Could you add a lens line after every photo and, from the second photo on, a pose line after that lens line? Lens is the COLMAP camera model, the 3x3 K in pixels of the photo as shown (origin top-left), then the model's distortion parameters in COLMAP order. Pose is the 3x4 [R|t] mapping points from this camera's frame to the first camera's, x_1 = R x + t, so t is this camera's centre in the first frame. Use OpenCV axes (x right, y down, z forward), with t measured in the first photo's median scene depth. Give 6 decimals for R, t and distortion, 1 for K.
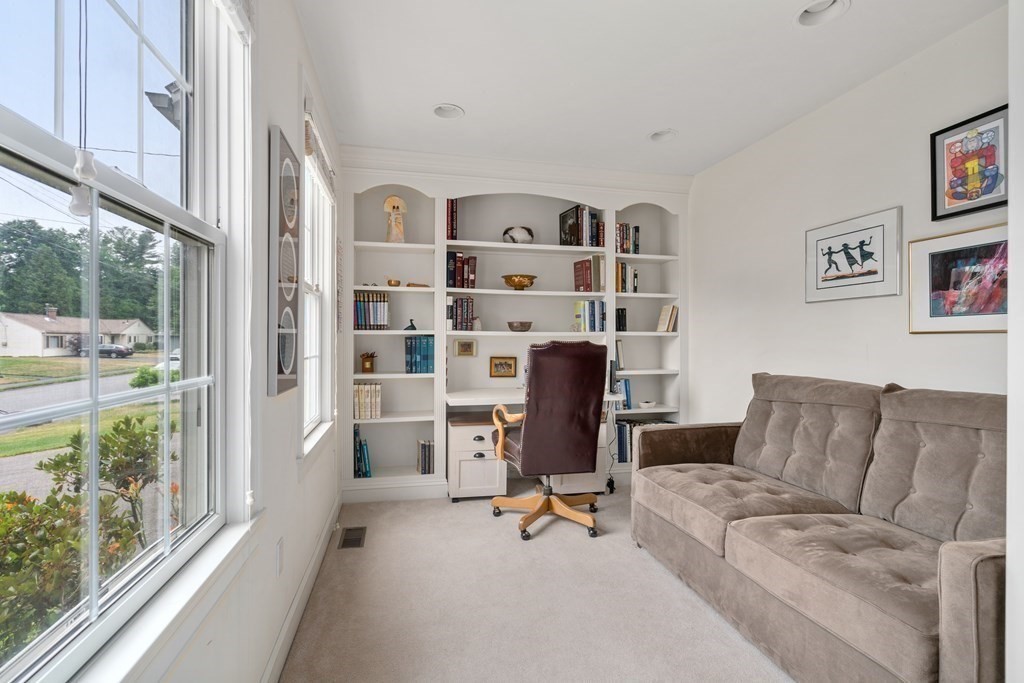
lens RADIAL K [[473.3, 0, 510.5], [0, 473.3, 341.9], [0, 0, 1]] dist [-0.004715, 0.001817]
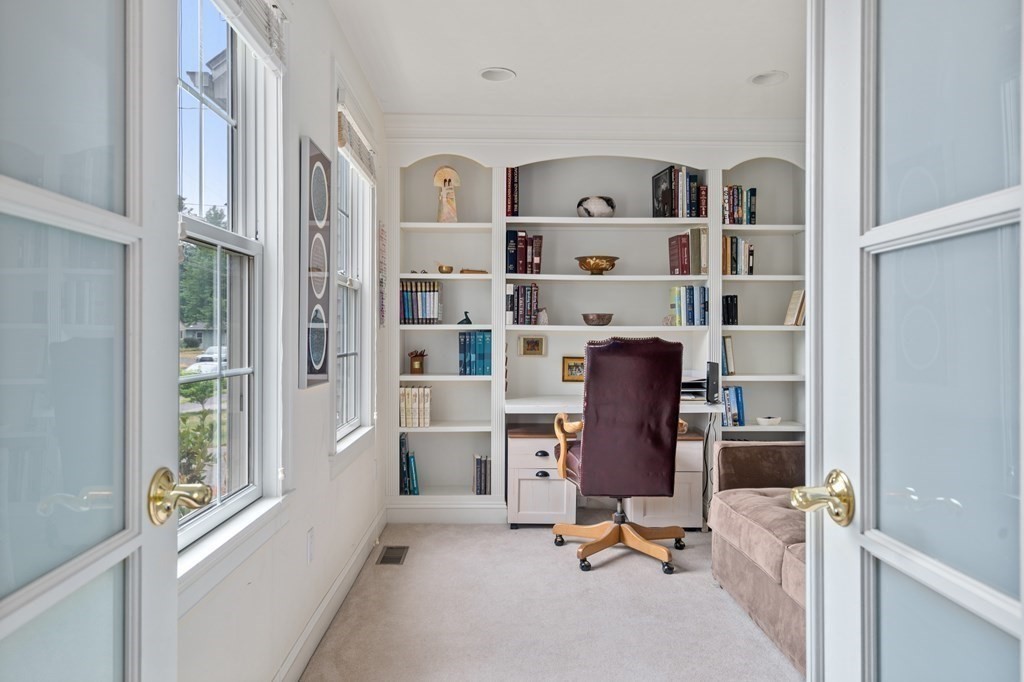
lens RADIAL K [[672.4, 0, 513.0], [0, 672.4, 338.0], [0, 0, 1]] dist [0.011275, -0.003981]
pose [[0.981432, 0.001411, -0.191804, 0.119644], [-0.001468, 0.999999, -0.000153, -0.000505], [0.191803, 0.000432, 0.981433, -0.189752]]
